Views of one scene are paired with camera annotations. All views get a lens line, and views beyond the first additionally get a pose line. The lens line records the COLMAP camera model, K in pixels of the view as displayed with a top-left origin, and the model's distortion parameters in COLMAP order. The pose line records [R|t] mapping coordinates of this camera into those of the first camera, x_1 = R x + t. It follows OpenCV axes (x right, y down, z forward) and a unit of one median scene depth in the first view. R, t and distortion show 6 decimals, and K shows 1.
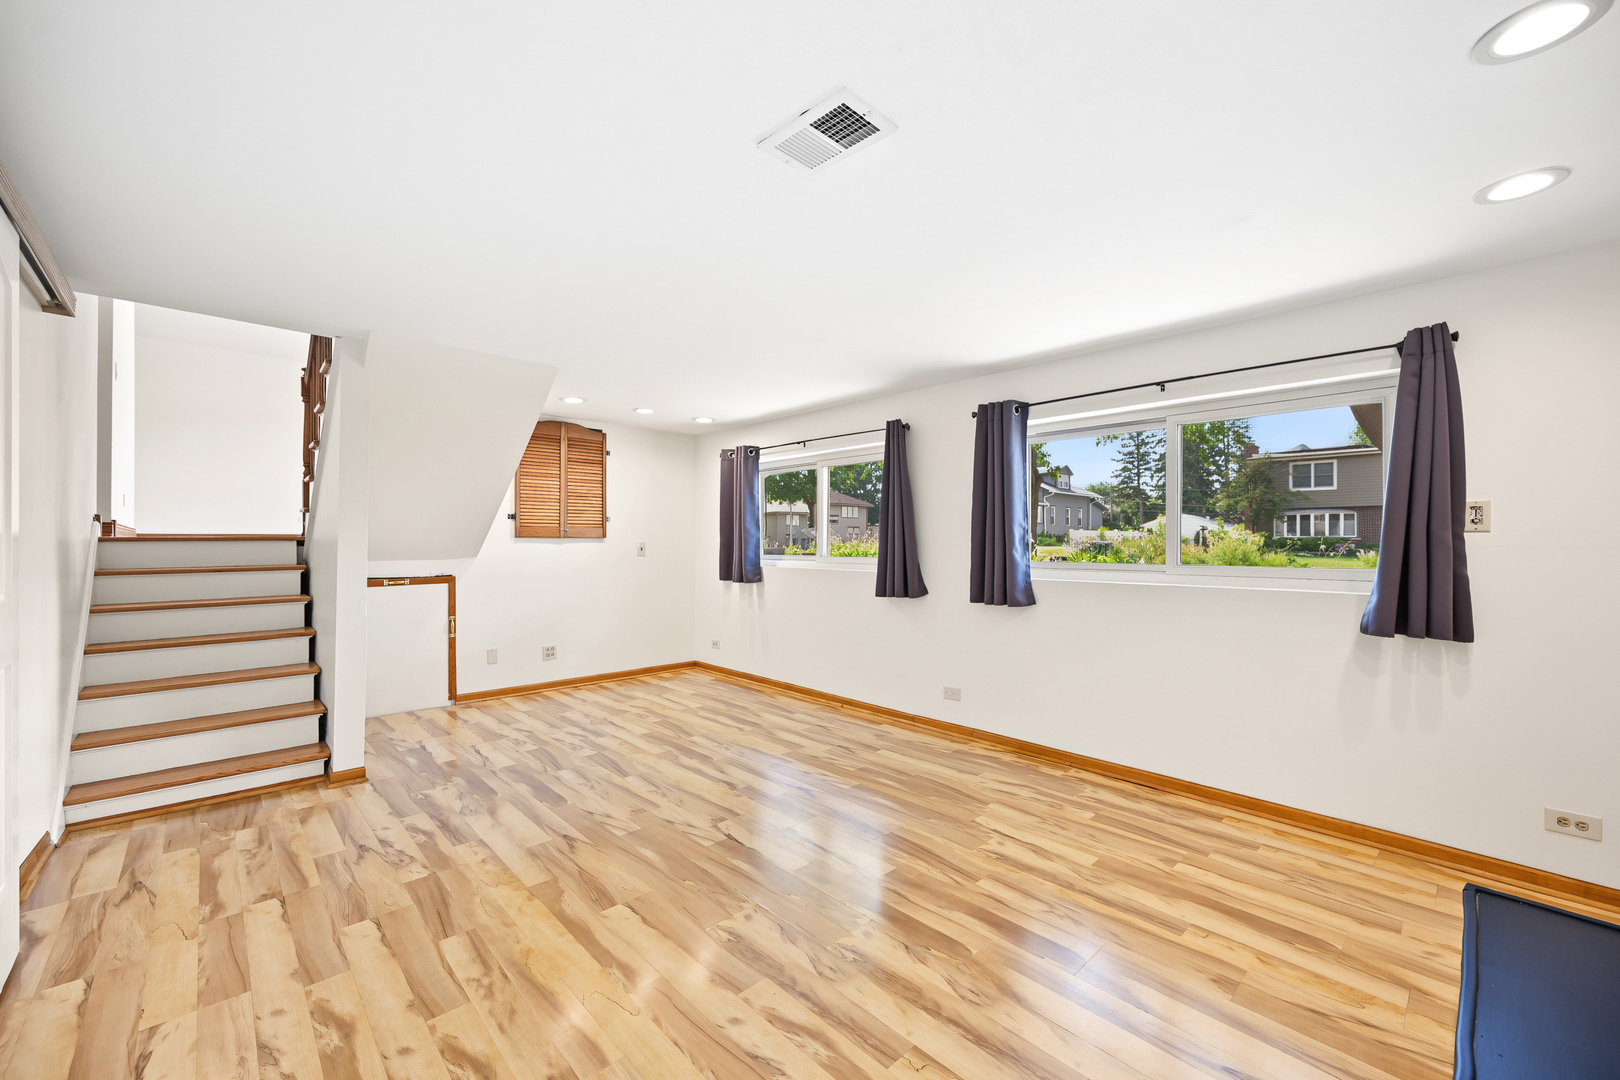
lens RADIAL K [[642.3, 0, 811.3], [0, 642.3, 541.8], [0, 0, 1]] dist [0.002880, -0.000609]
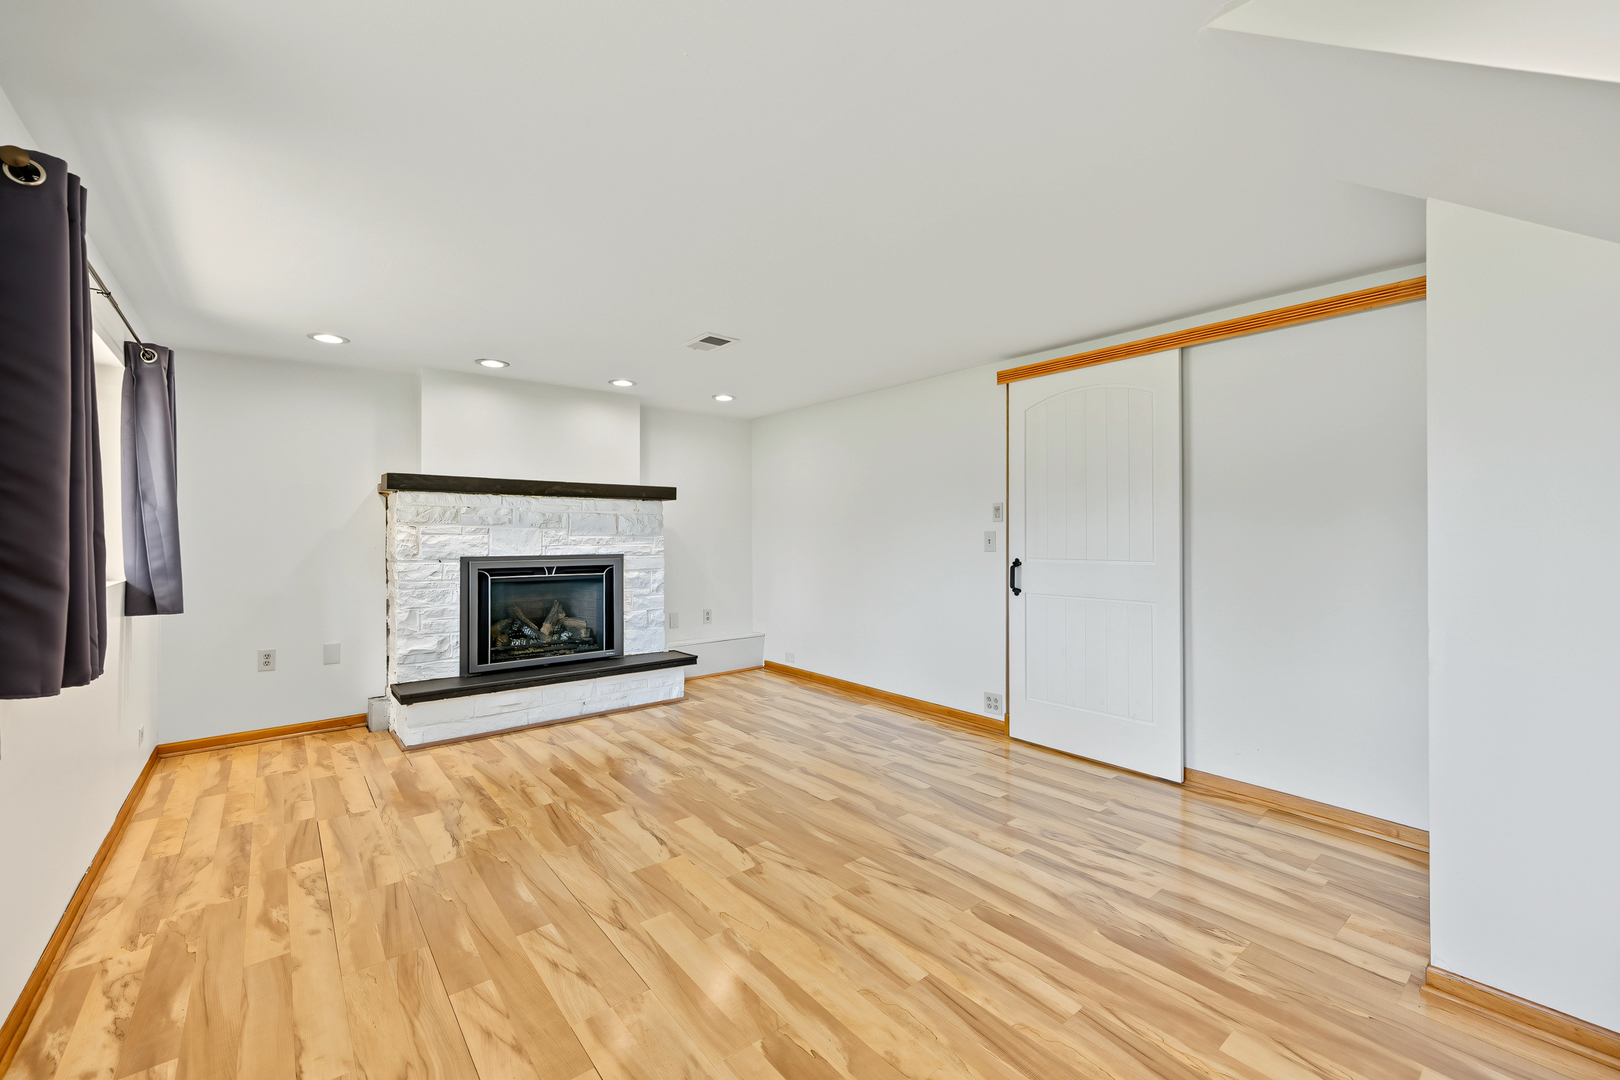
lens RADIAL K [[642.3, 0, 809.2], [0, 642.3, 540.0], [0, 0, 1]] dist [0.002880, -0.000609]
pose [[-0.997637, -0.003176, 0.068628, -0.303847], [-0.002620, 0.999963, 0.008180, 0.005280], [-0.068651, 0.007981, -0.997609, 2.041517]]
